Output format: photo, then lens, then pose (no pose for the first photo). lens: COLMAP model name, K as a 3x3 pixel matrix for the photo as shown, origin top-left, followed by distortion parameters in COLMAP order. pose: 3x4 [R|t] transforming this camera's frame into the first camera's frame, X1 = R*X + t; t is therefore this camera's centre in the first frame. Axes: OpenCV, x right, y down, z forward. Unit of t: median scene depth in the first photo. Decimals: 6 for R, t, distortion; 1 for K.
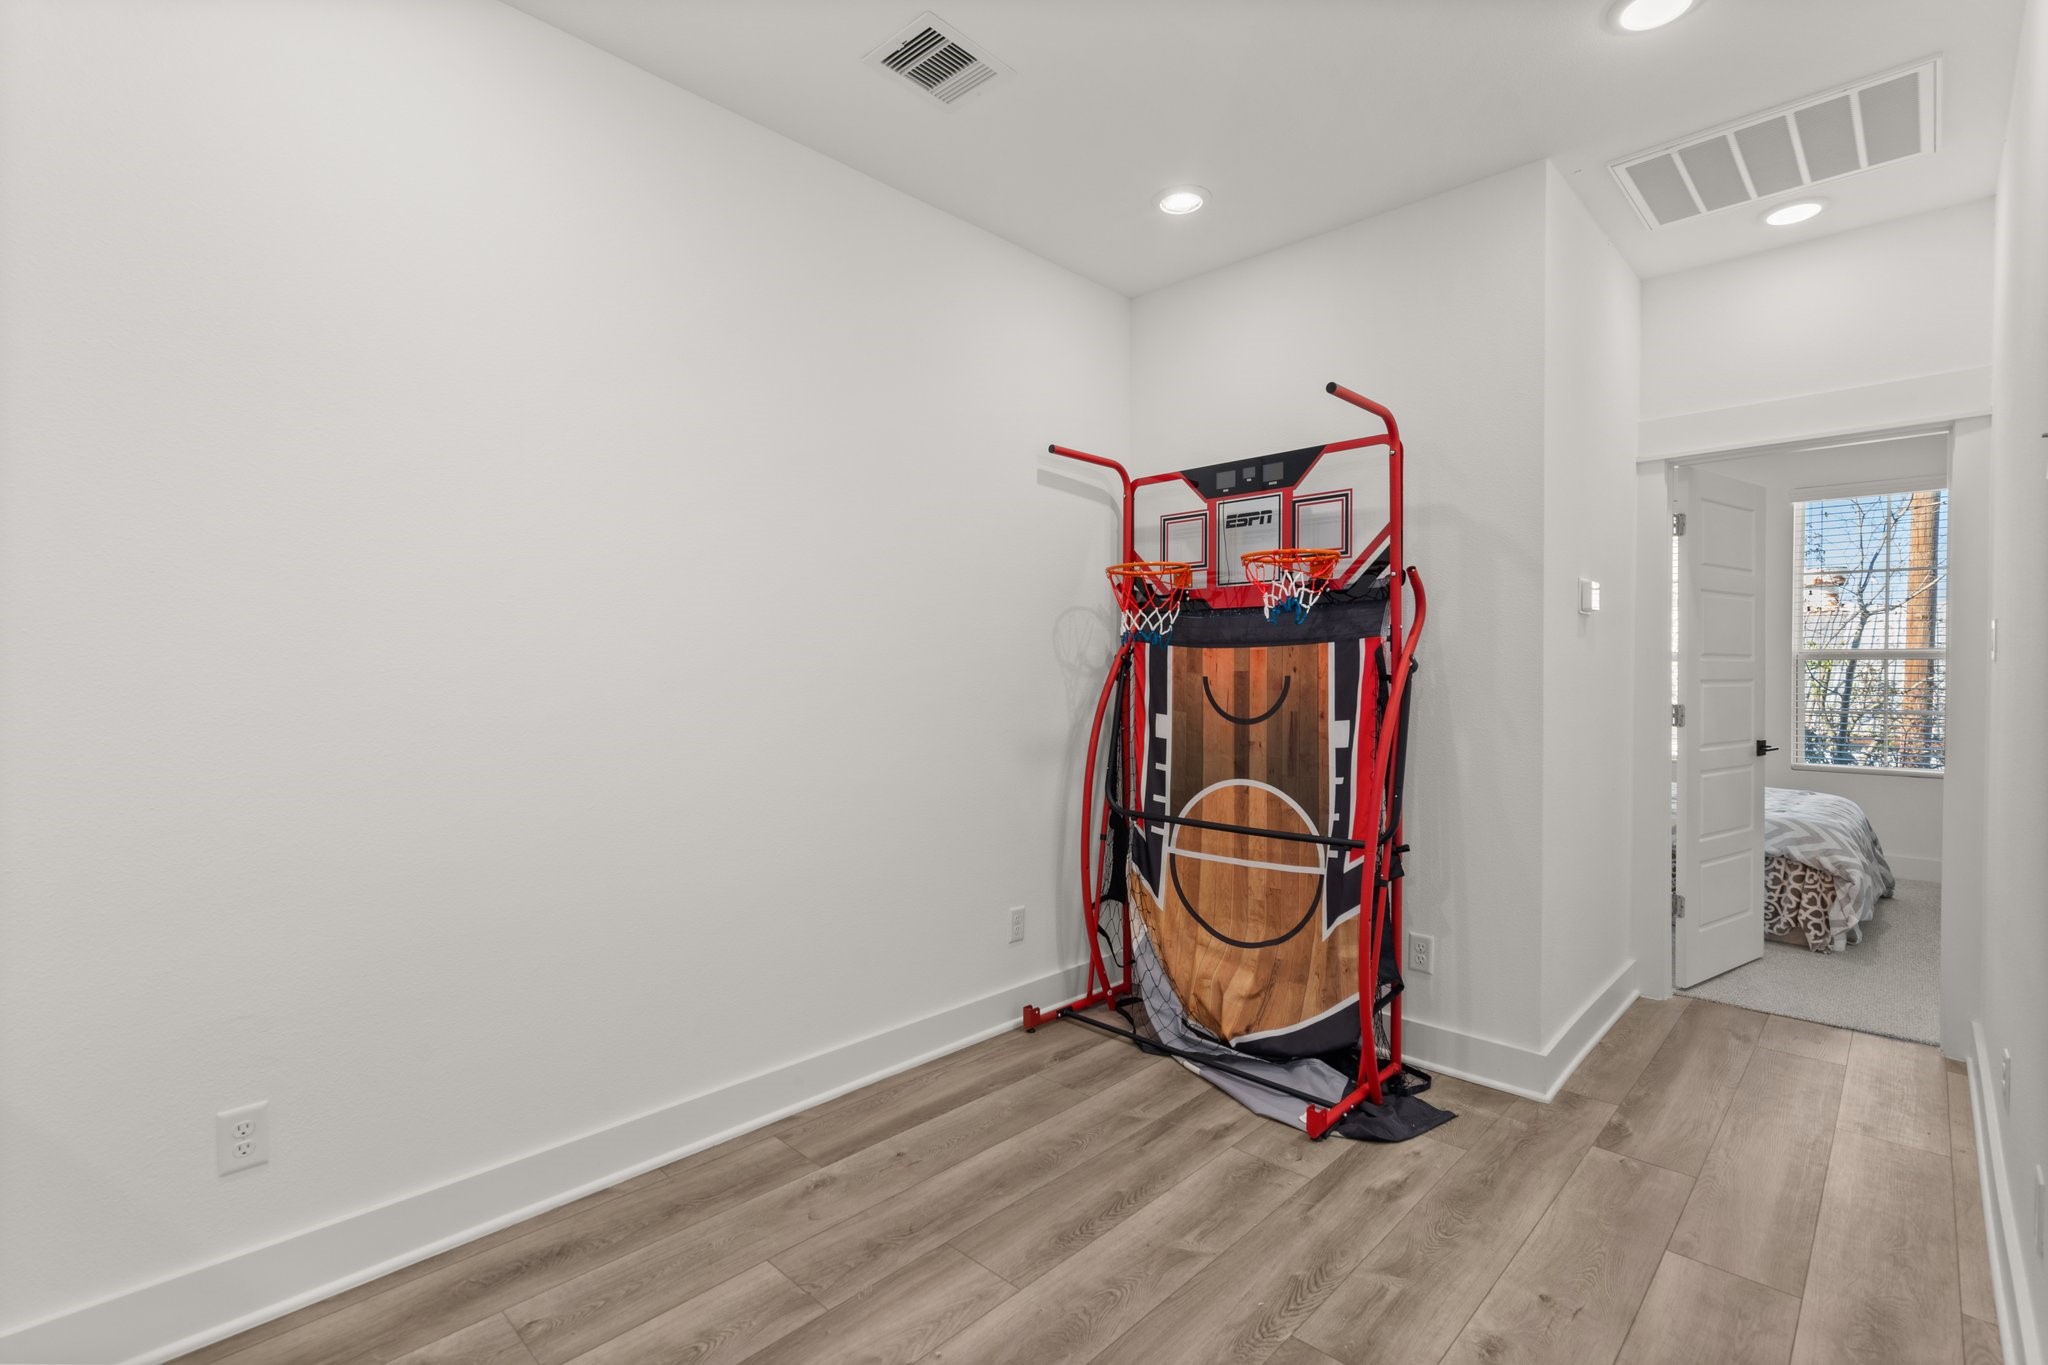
lens RADIAL K [[939.1, 0, 1022.3], [0, 939.1, 677.2], [0, 0, 1]] dist [0.000438, 0.000237]
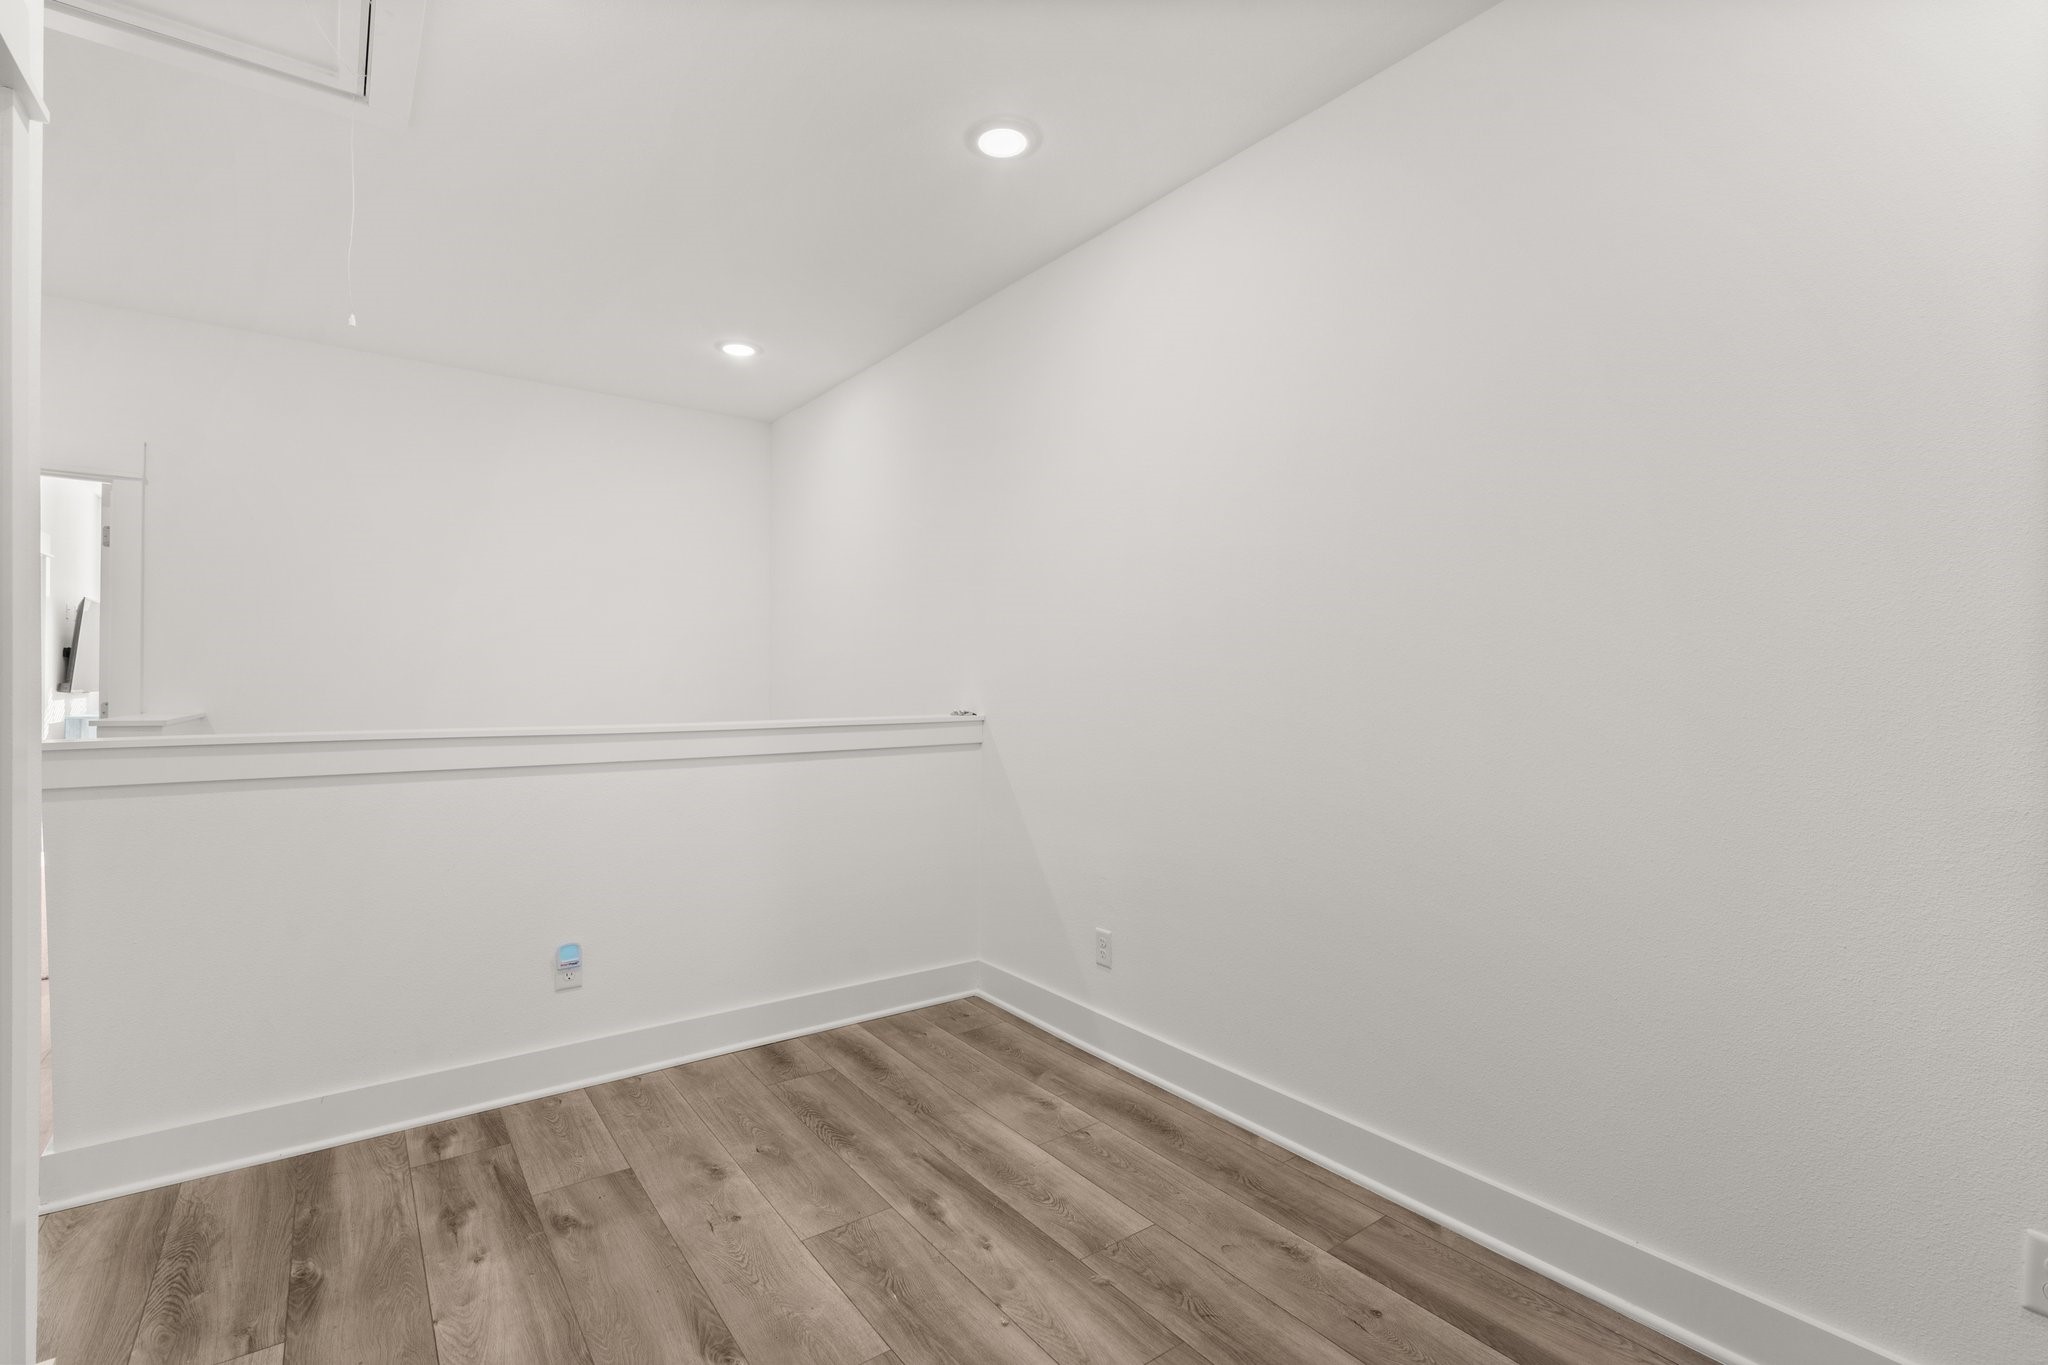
lens RADIAL K [[939.1, 0, 1020.5], [0, 939.1, 683.8], [0, 0, 1]] dist [0.000438, 0.000237]
pose [[-0.173439, 0.005380, -0.984830, 0.760521], [-0.005399, 0.999965, 0.006414, -0.009694], [0.984830, 0.006430, -0.173404, 0.954130]]
